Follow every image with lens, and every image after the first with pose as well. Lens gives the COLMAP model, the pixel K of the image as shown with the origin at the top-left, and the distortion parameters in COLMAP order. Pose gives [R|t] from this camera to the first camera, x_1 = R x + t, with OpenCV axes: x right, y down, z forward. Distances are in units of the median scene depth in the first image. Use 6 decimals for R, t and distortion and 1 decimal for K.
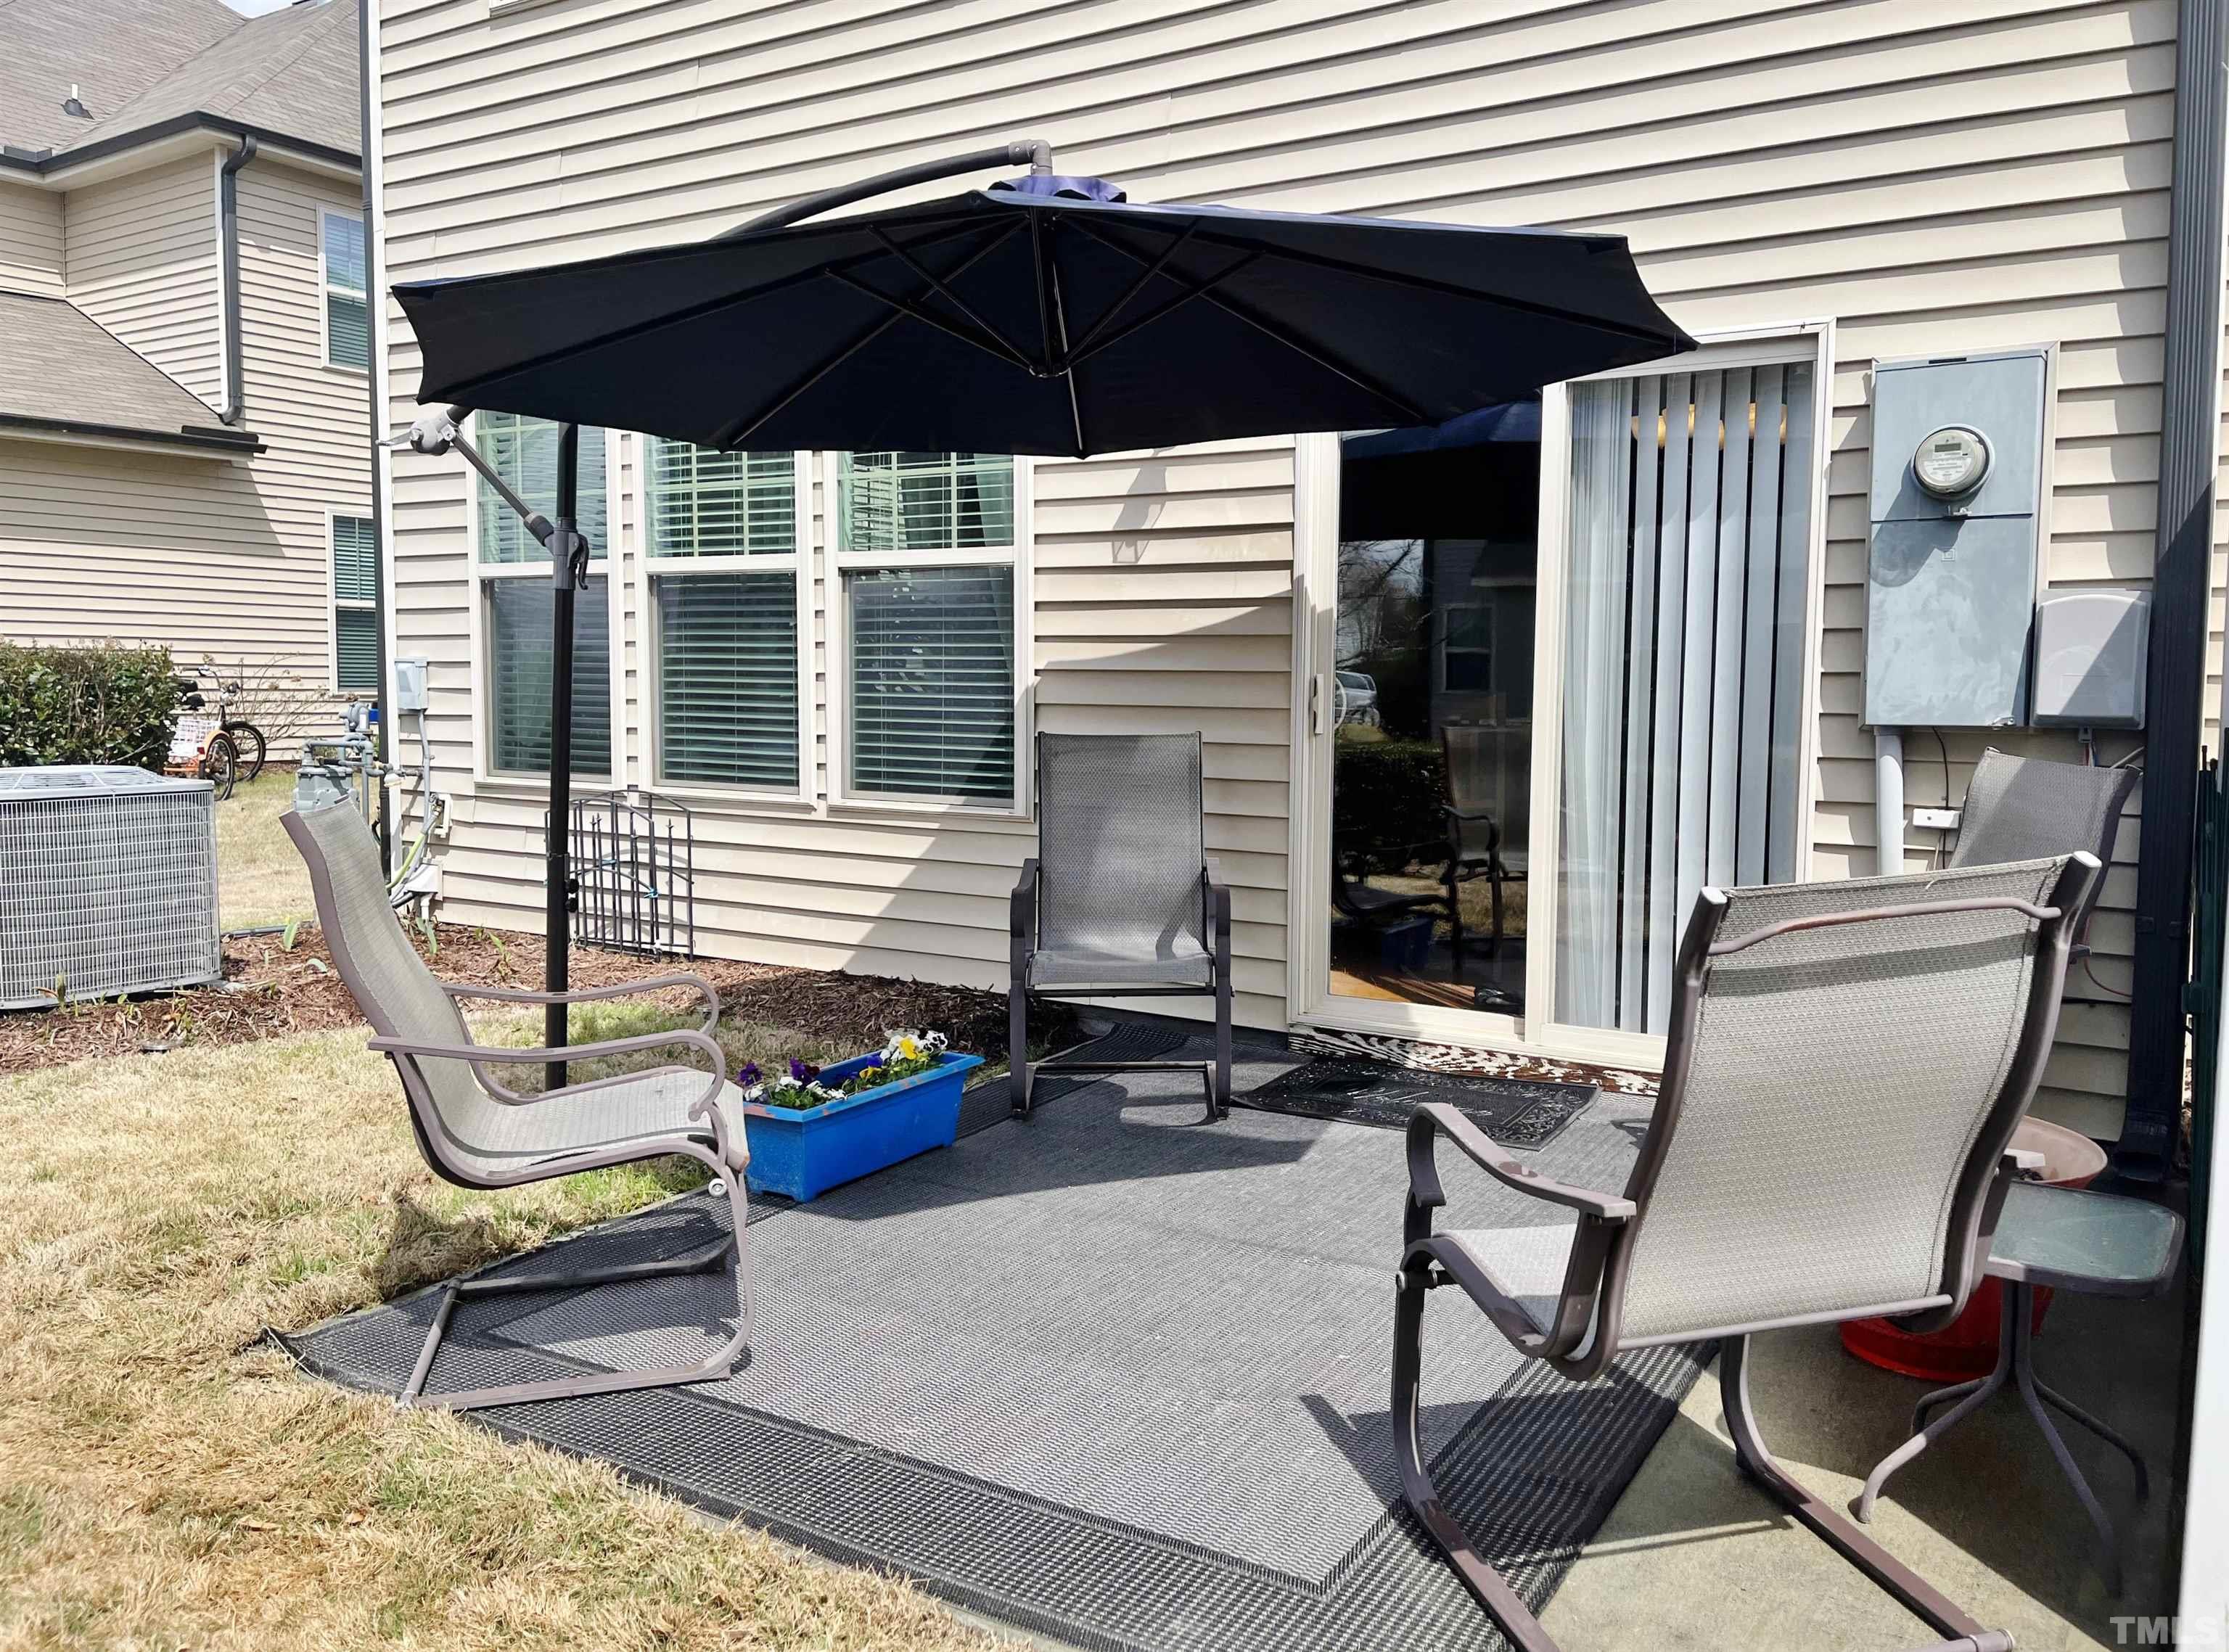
lens RADIAL K [[1708.8, 0, 1114.3], [0, 1708.8, 794.8], [0, 0, 1]] dist [0.071529, -0.064743]
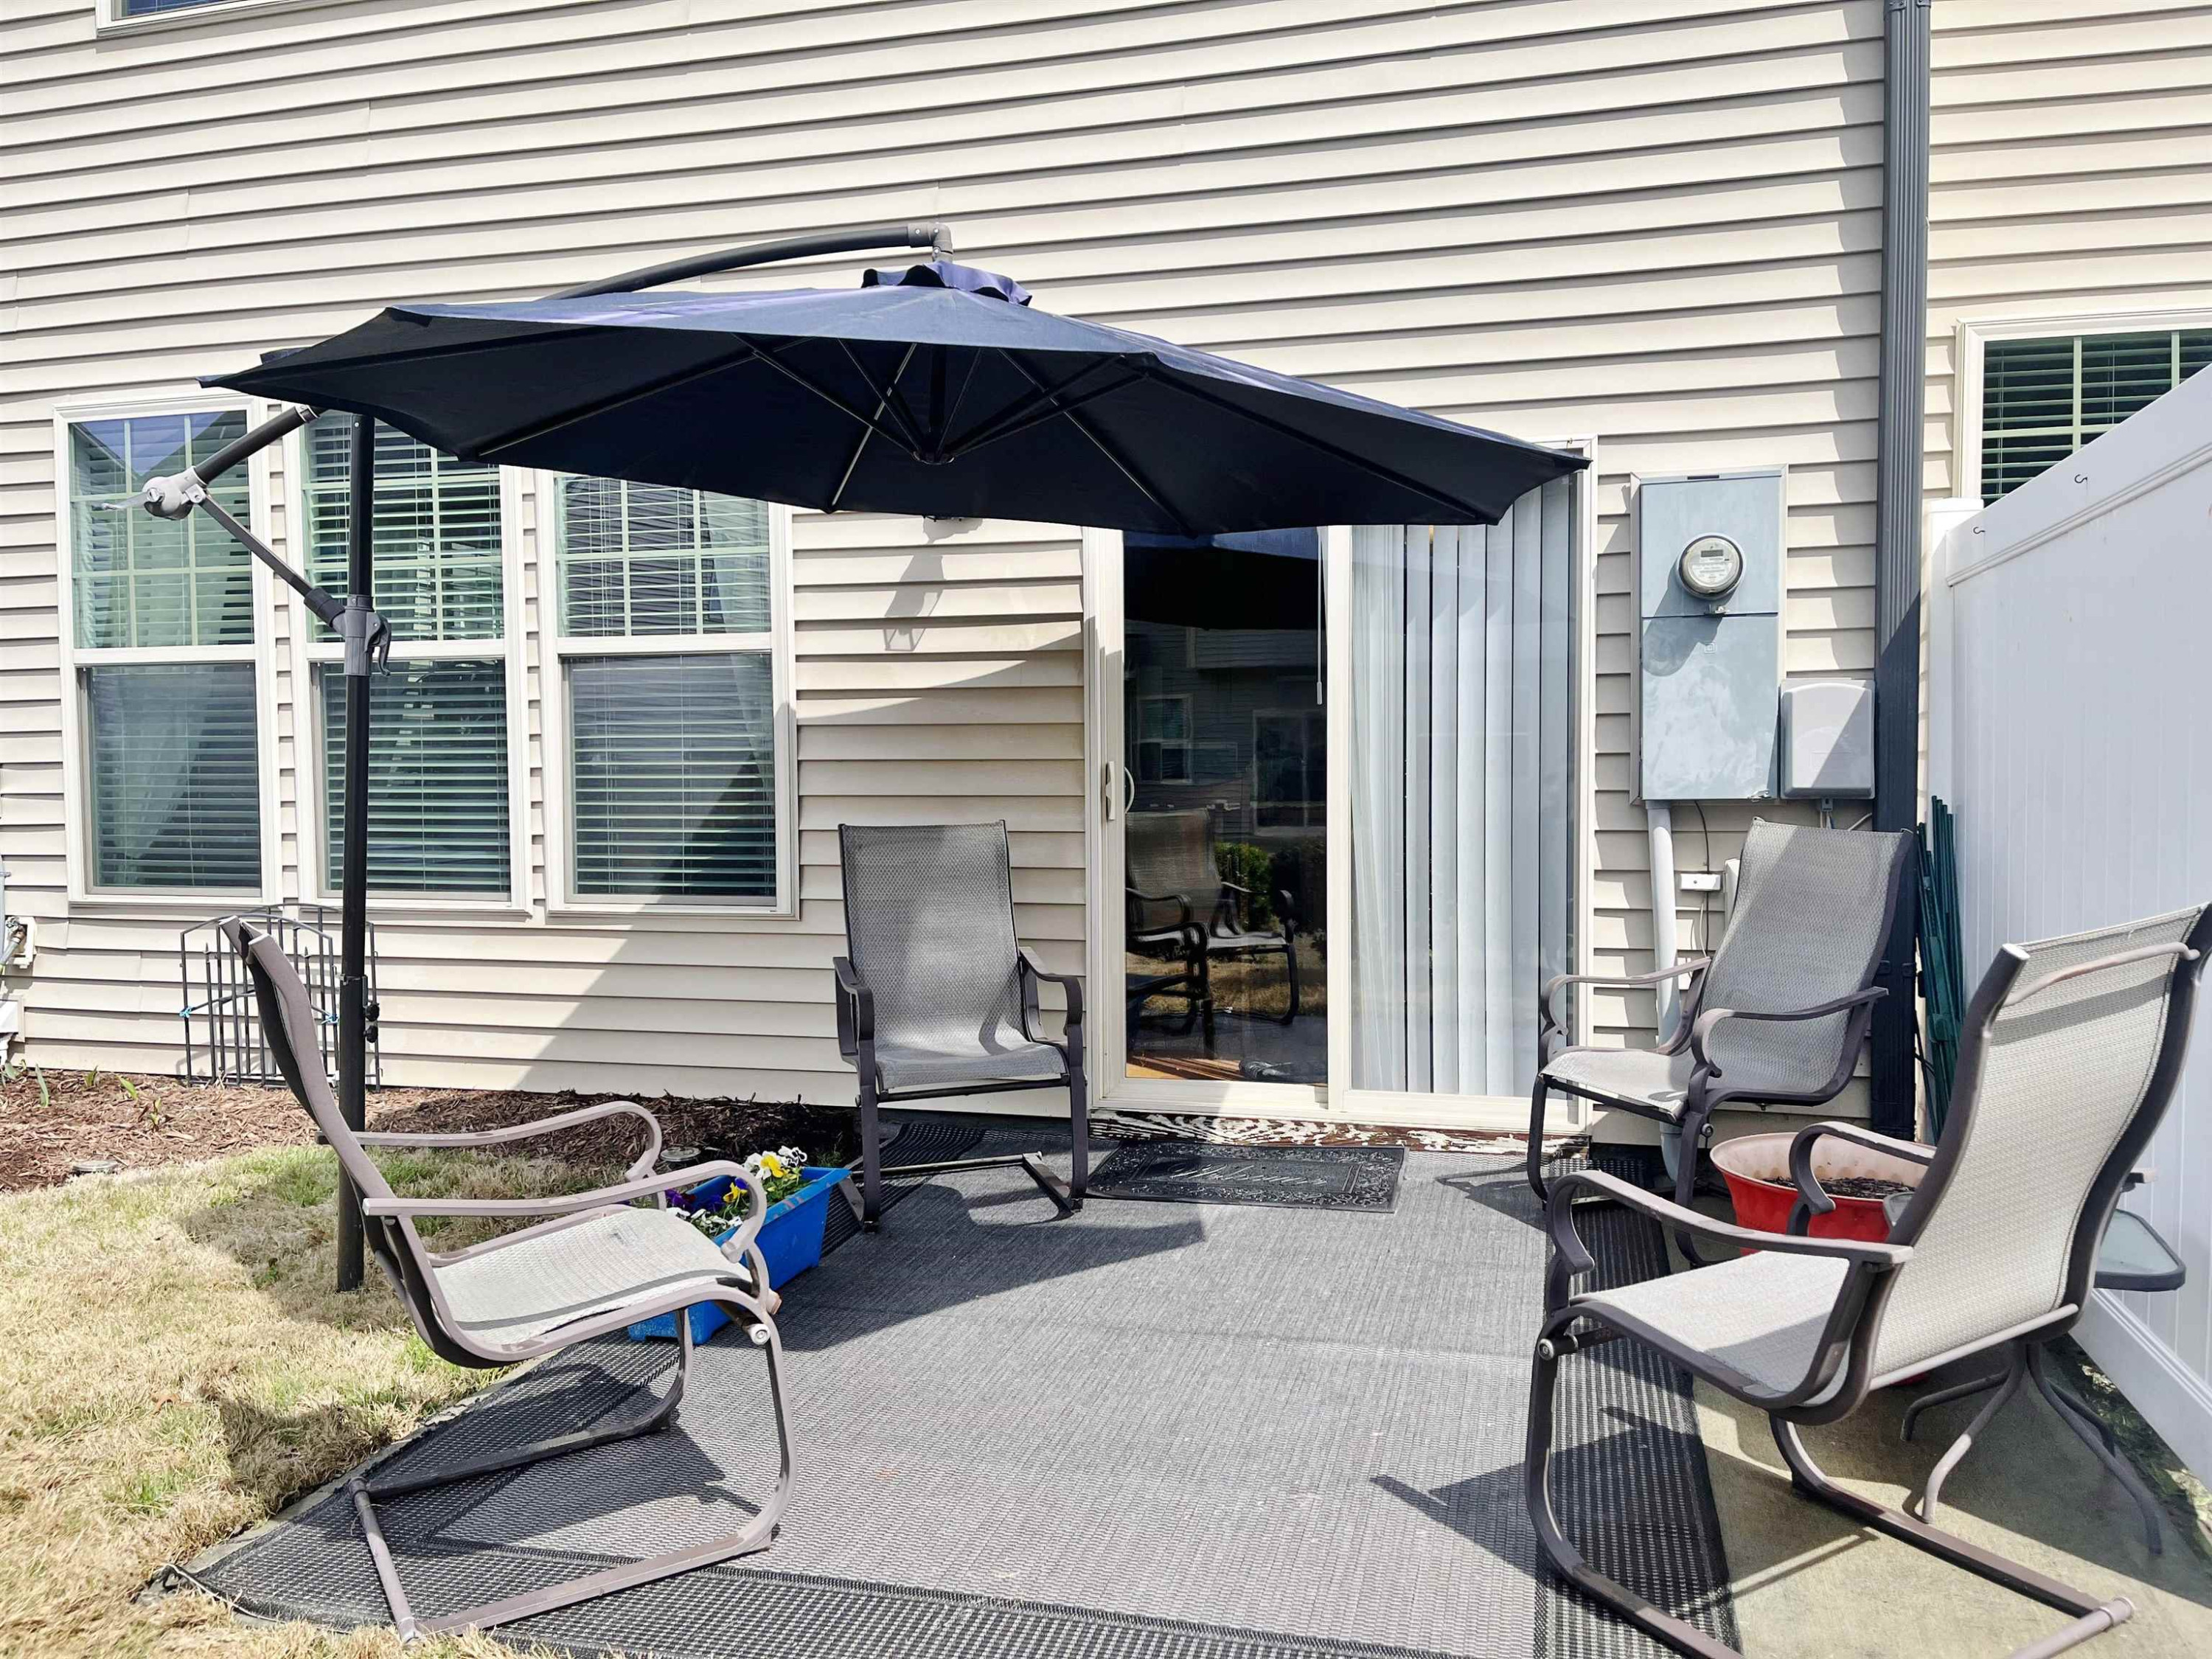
lens RADIAL K [[1673.9, 0, 1139.2], [0, 1673.9, 830.9], [0, 0, 1]] dist [0.069199, -0.069656]
pose [[0.956424, -0.025364, 0.290876, -0.187714], [0.034589, 0.999047, -0.026615, -0.002769], [-0.289924, 0.035516, 0.956390, 0.057753]]
